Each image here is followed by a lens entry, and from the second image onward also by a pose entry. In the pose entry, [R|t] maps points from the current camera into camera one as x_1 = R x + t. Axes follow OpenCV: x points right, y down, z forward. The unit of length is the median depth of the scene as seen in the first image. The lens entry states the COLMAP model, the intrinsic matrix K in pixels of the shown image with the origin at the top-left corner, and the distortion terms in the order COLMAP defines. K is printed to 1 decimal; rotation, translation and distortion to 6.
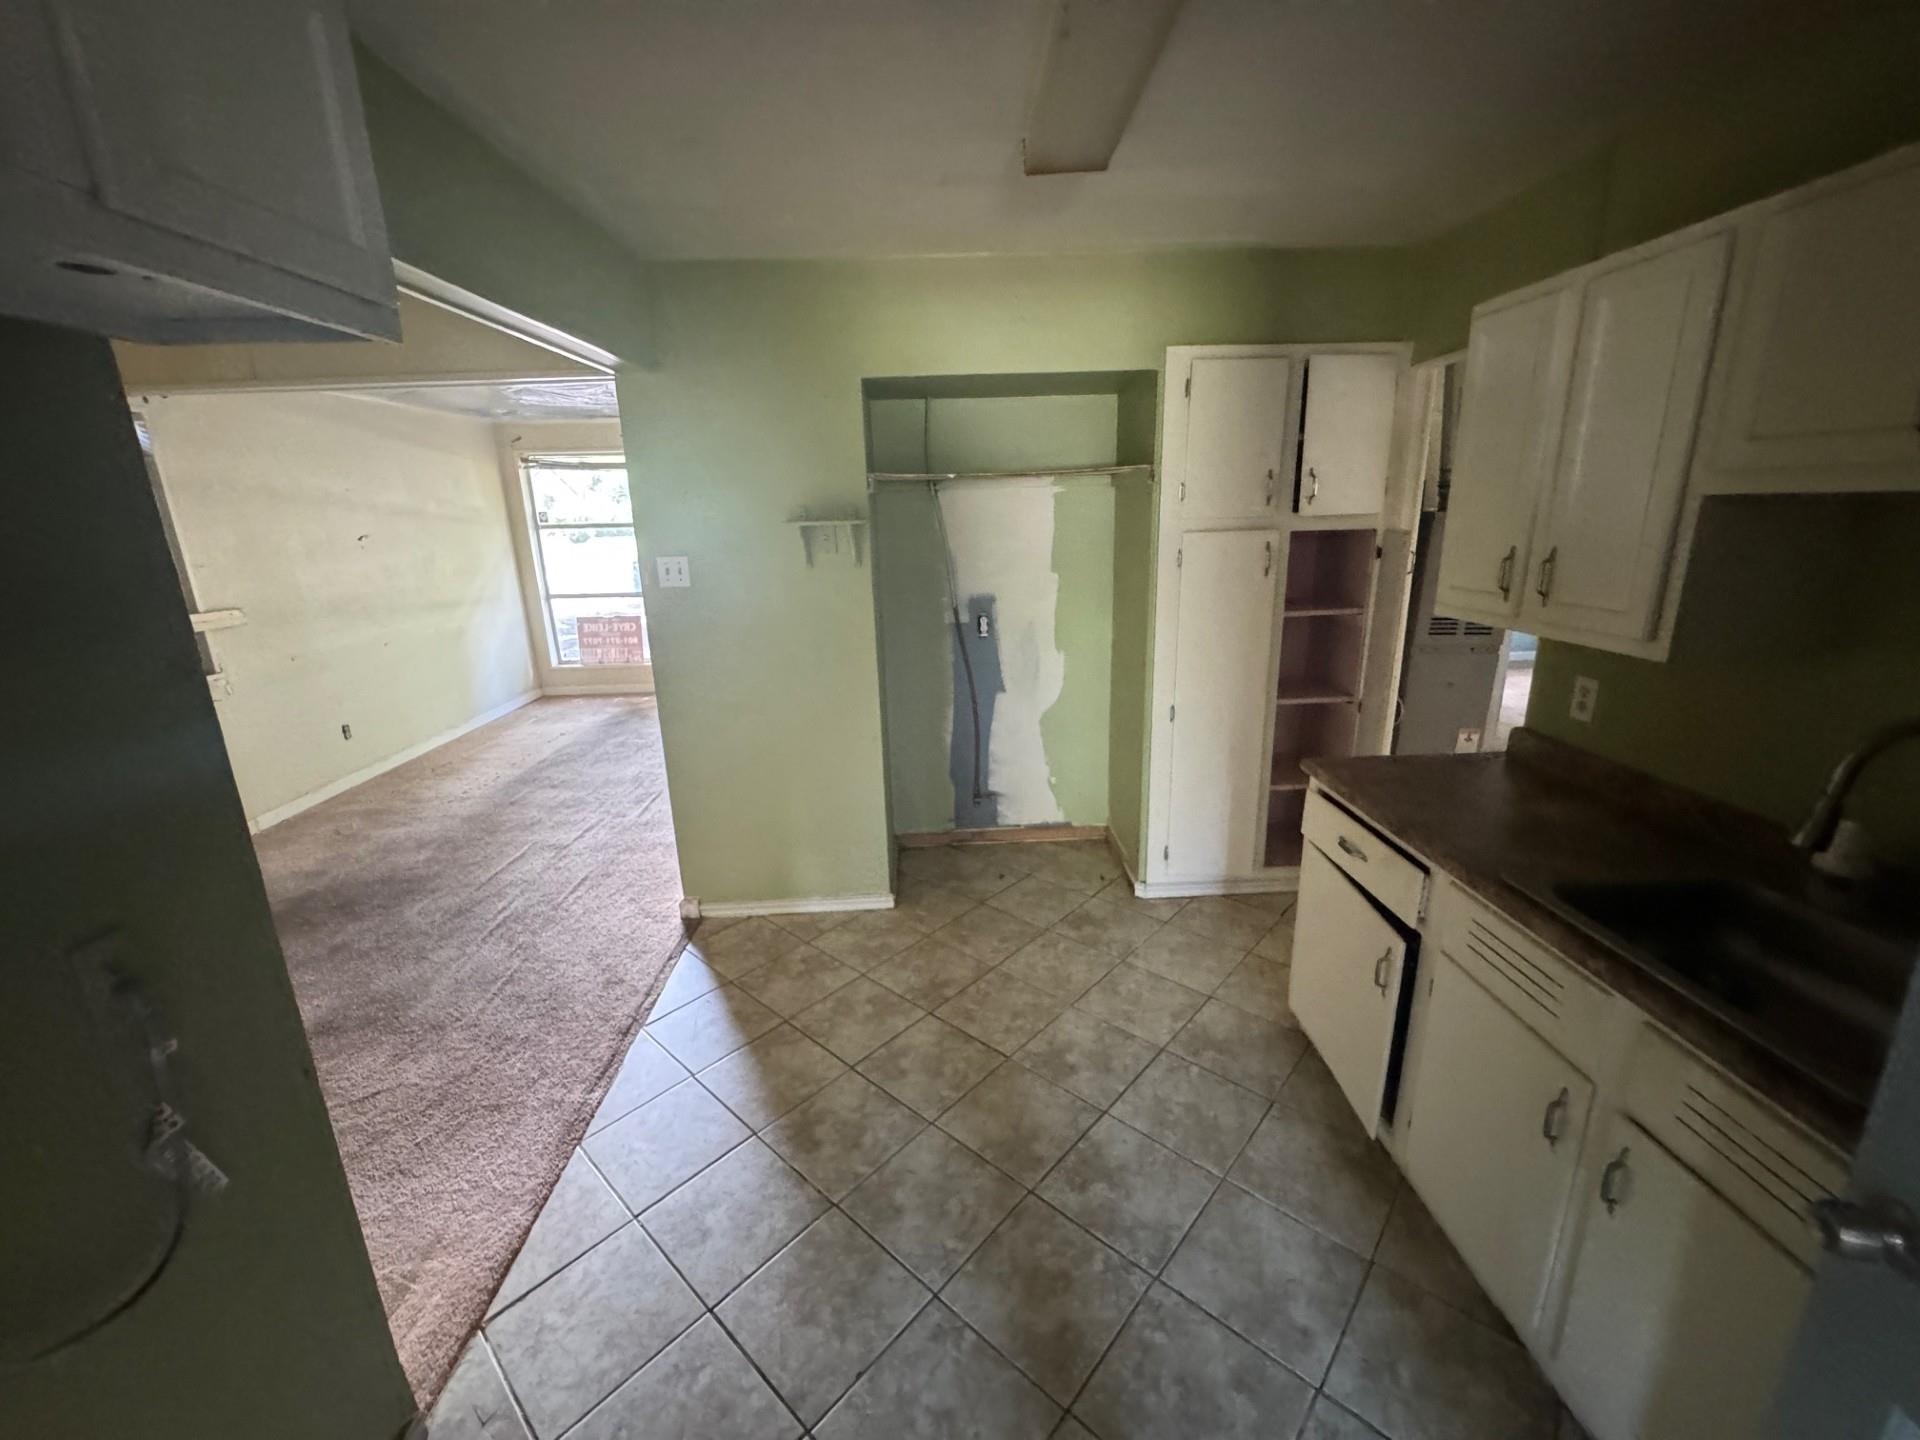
lens RADIAL K [[770.3, 0, 971.2], [0, 770.3, 723.3], [0, 0, 1]] dist [-0.001584, 0.000093]
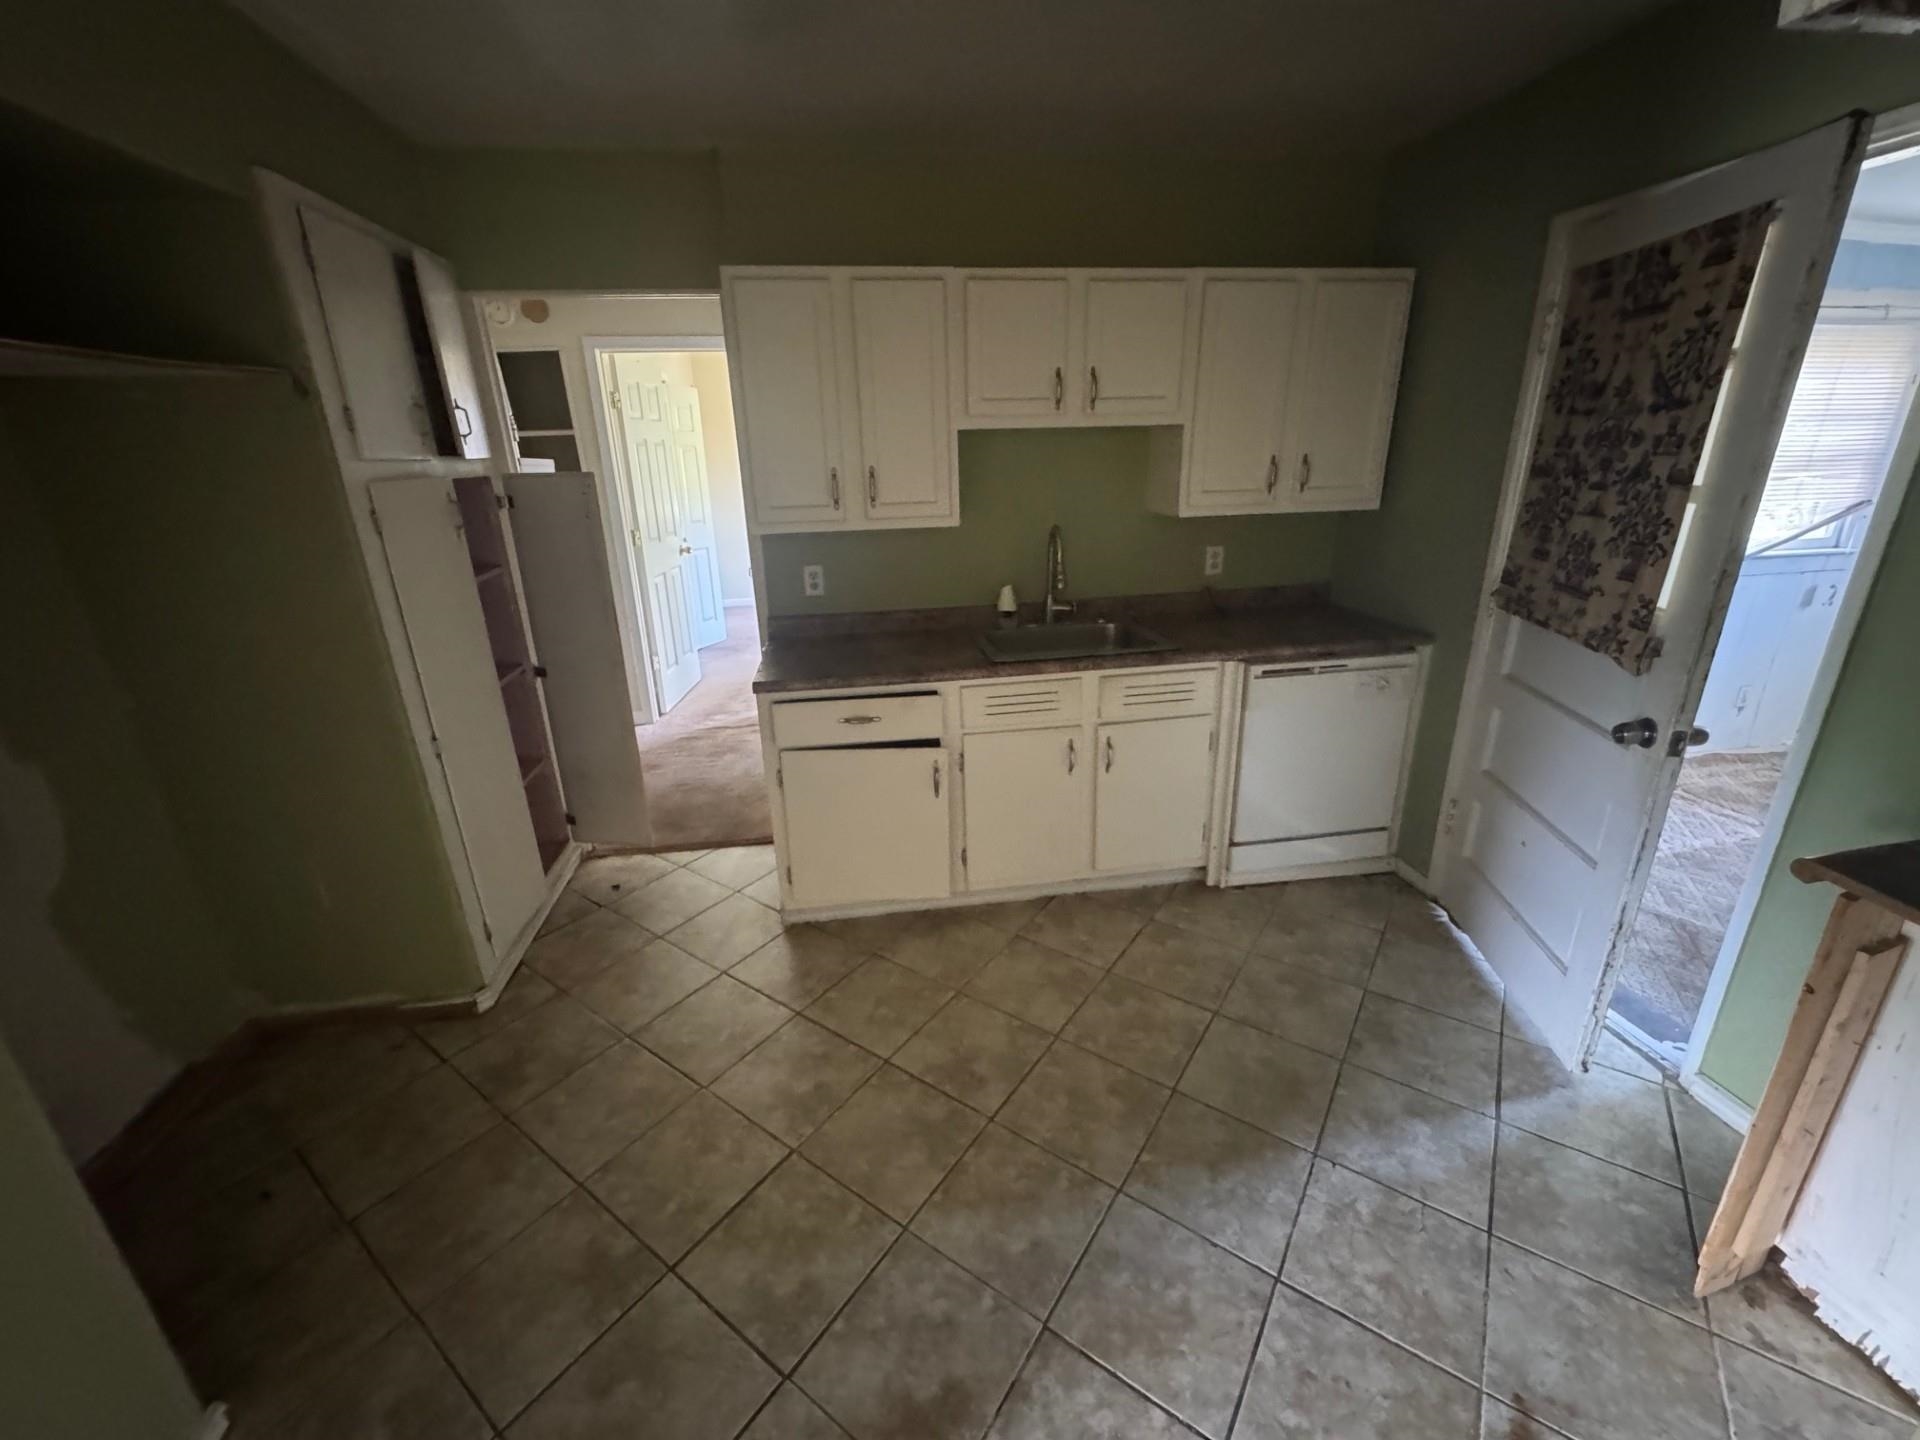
lens RADIAL K [[770.3, 0, 966.9], [0, 770.3, 711.3], [0, 0, 1]] dist [-0.001584, 0.000093]
pose [[-0.114138, -0.291682, 0.949681, -0.677682], [0.293100, 0.903492, 0.312722, -0.179416], [-0.949244, 0.314045, -0.017631, 0.844380]]
